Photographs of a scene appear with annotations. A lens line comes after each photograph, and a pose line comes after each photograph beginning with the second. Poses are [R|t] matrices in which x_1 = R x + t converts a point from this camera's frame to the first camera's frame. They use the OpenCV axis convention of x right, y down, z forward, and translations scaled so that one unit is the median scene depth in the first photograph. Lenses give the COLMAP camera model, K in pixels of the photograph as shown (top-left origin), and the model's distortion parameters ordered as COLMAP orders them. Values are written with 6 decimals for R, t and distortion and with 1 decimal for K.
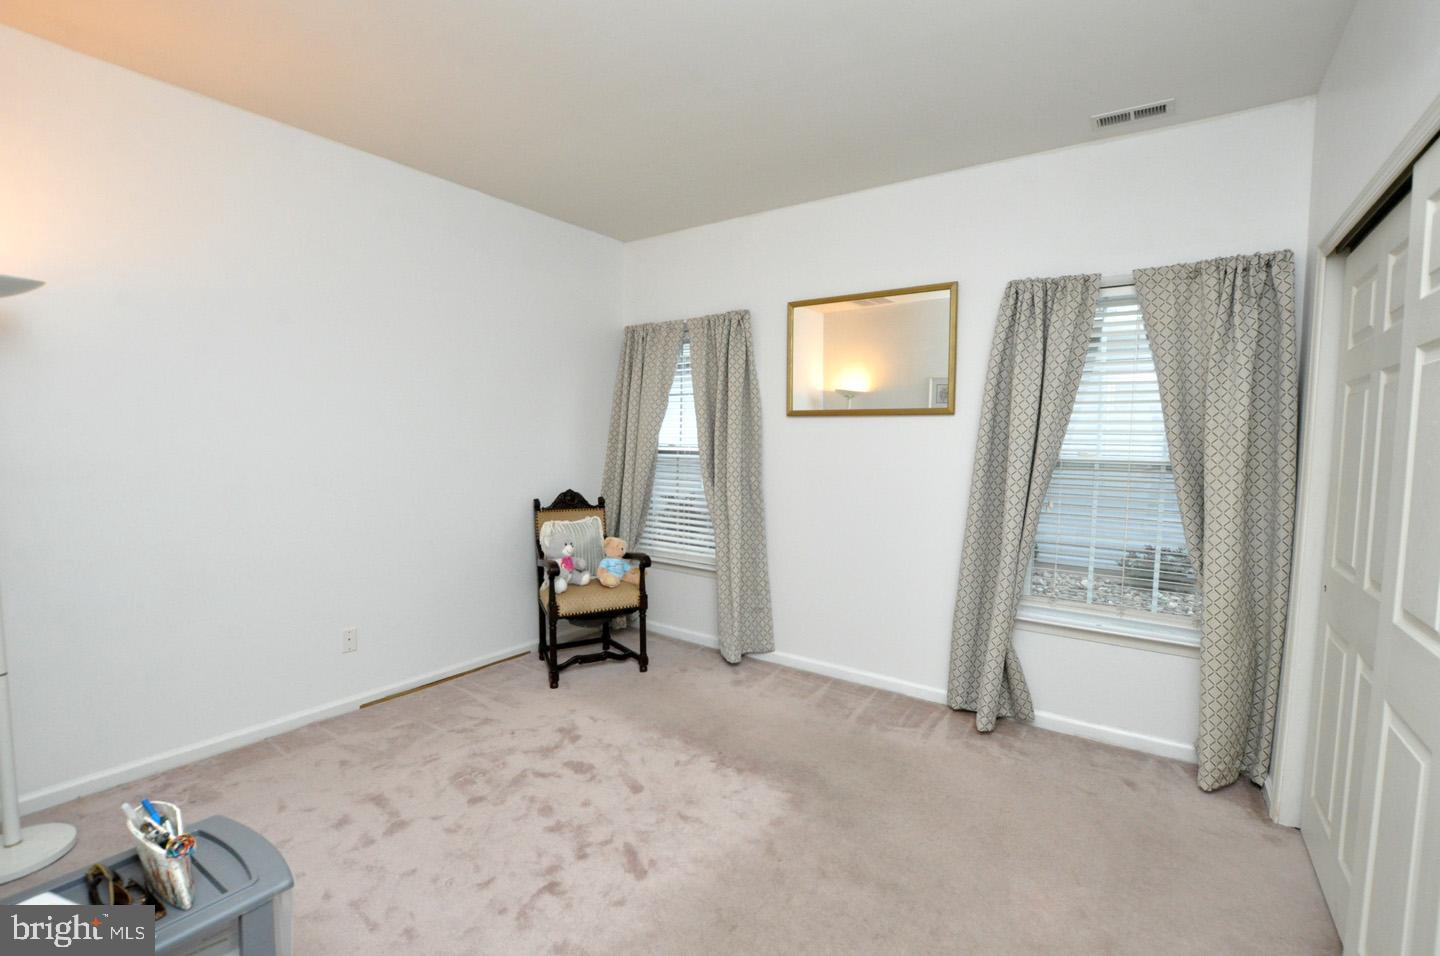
lens RADIAL K [[634.1, 0, 721.6], [0, 634.1, 480.4], [0, 0, 1]] dist [-0.028912, 0.001068]
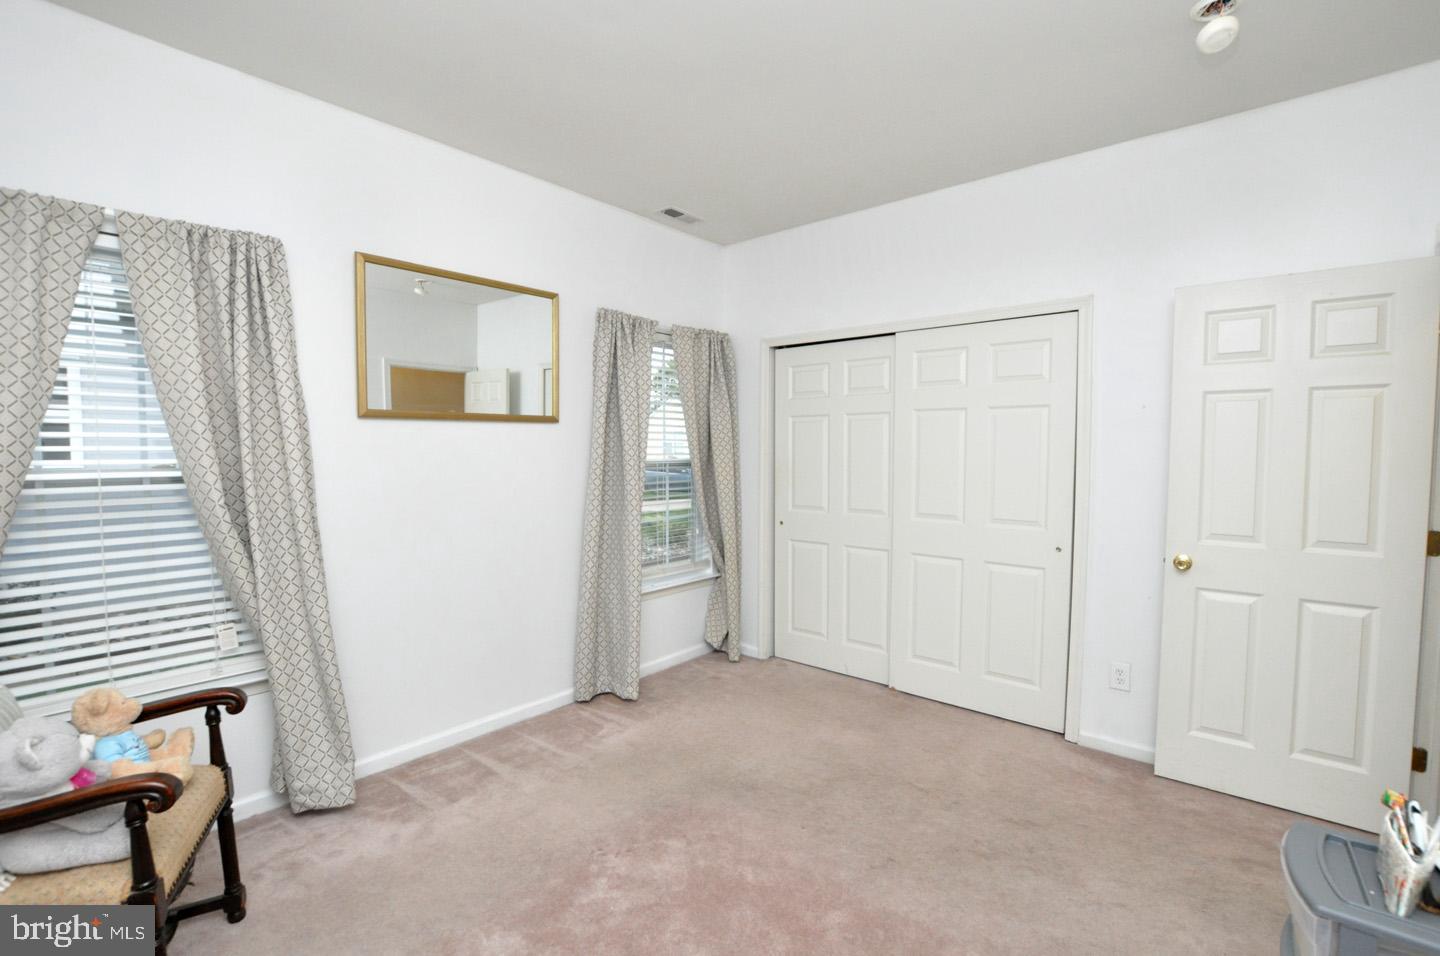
lens RADIAL K [[634.1, 0, 721.6], [0, 634.1, 480.4], [0, 0, 1]] dist [-0.028912, 0.001068]
pose [[0.092588, -0.063779, 0.993660, -0.693073], [0.072335, 0.995740, 0.057173, -0.054183], [-0.993074, 0.066583, 0.096807, 0.698294]]
